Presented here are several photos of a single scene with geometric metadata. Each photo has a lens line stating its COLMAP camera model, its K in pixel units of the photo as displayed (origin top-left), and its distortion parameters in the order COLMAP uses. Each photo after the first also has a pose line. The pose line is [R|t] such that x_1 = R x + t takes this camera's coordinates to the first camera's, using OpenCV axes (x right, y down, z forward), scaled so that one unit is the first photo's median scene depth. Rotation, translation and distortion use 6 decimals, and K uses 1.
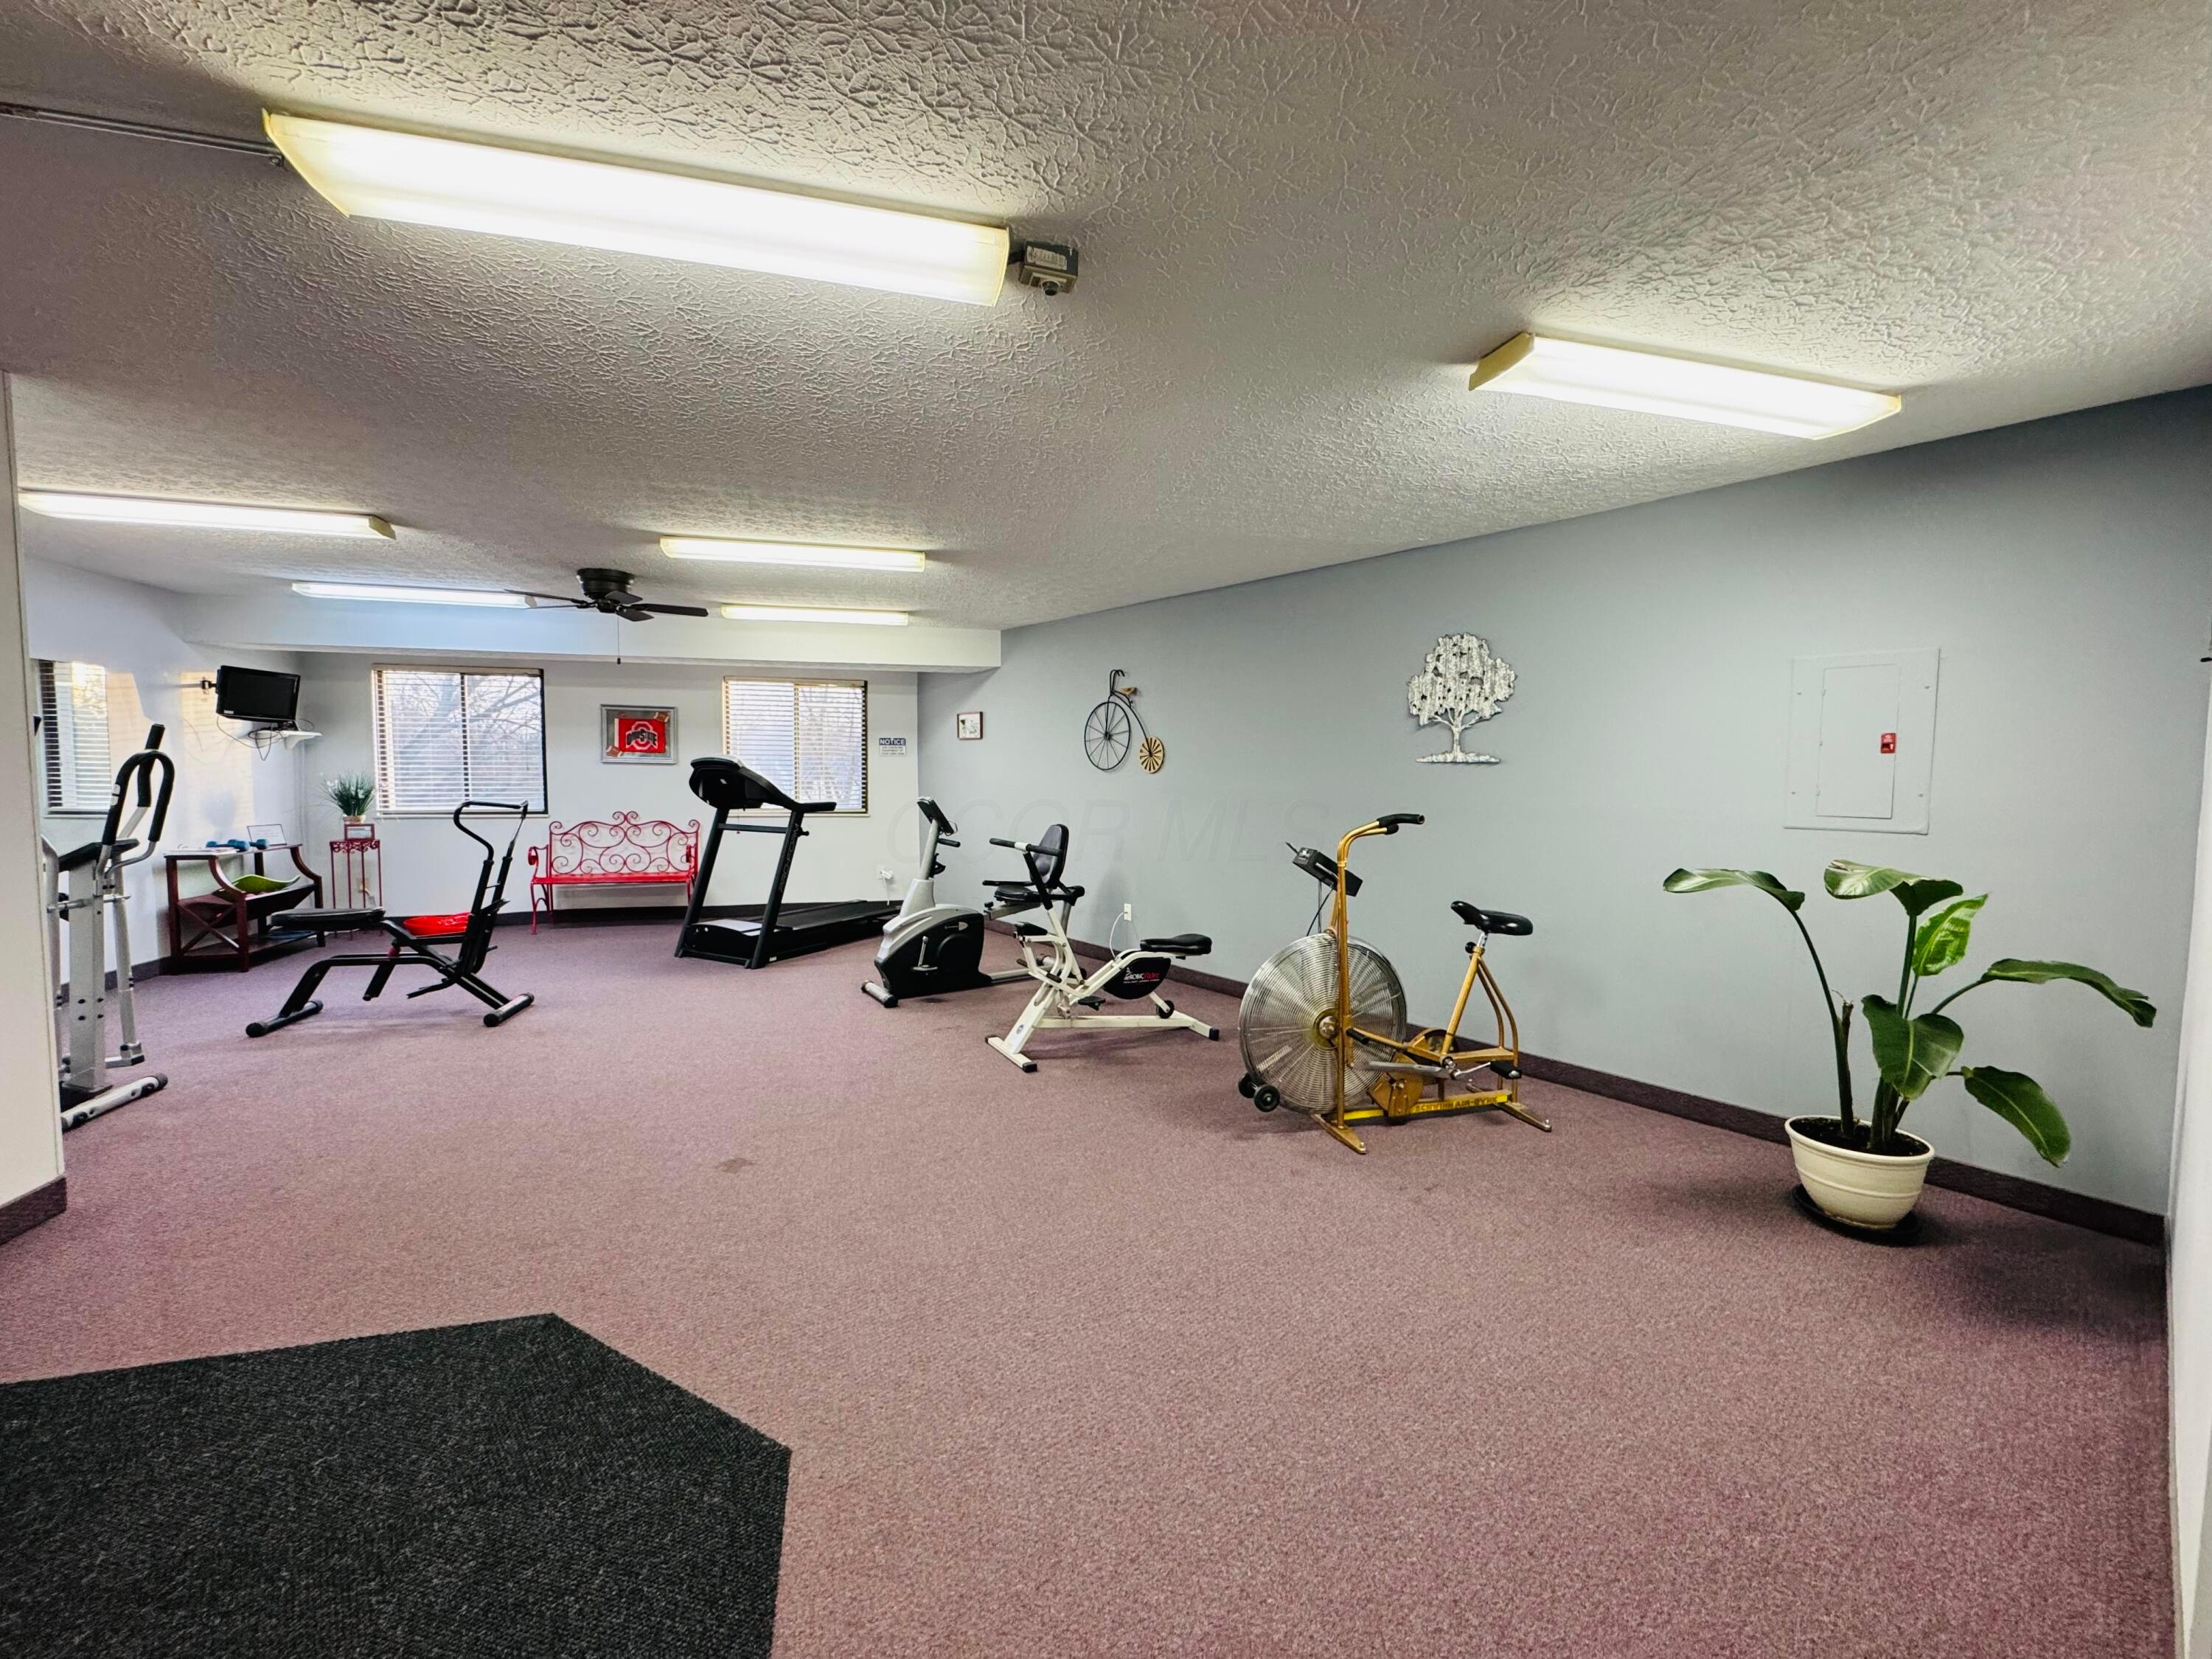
lens RADIAL K [[880.5, 0, 1107.6], [0, 880.5, 823.3], [0, 0, 1]] dist [-0.001039, 0.000141]
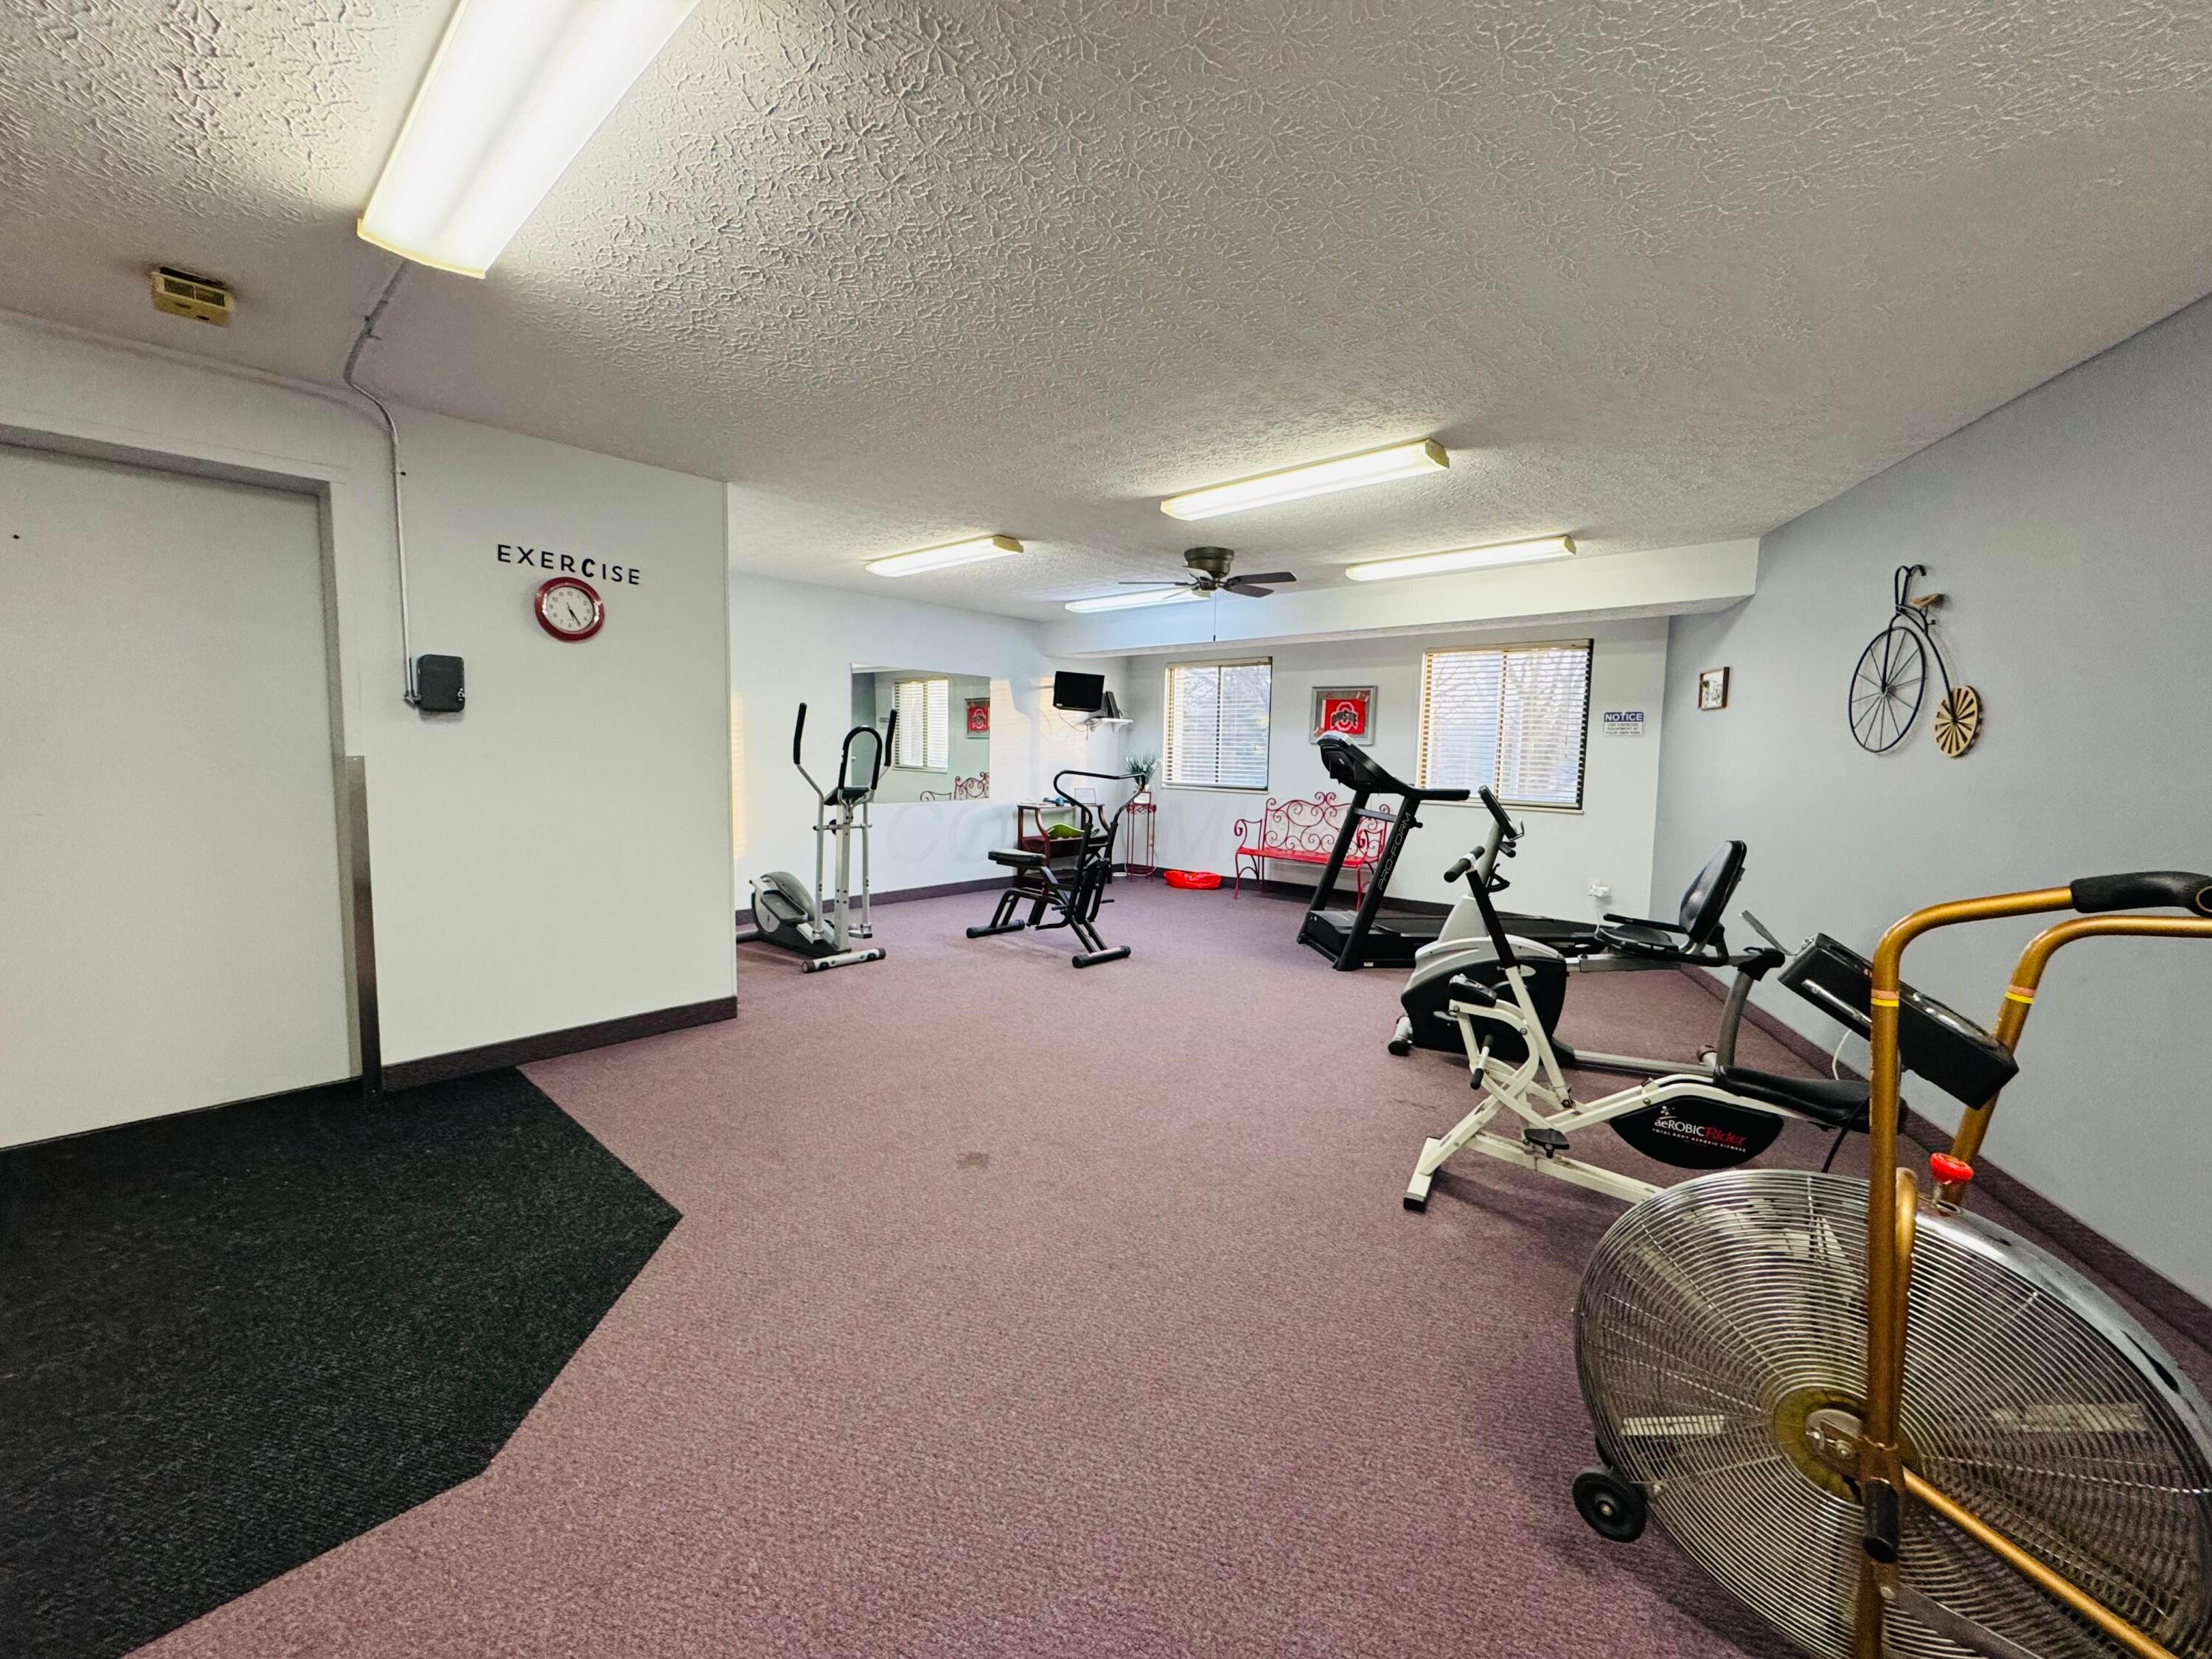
lens RADIAL K [[880.5, 0, 1107.6], [0, 880.5, 823.3], [0, 0, 1]] dist [-0.001039, 0.000141]
pose [[0.548269, 0.074291, -0.832996, 0.227539], [-0.066434, 0.996768, 0.045170, -0.009732], [0.833659, 0.030574, 0.551432, 0.337220]]
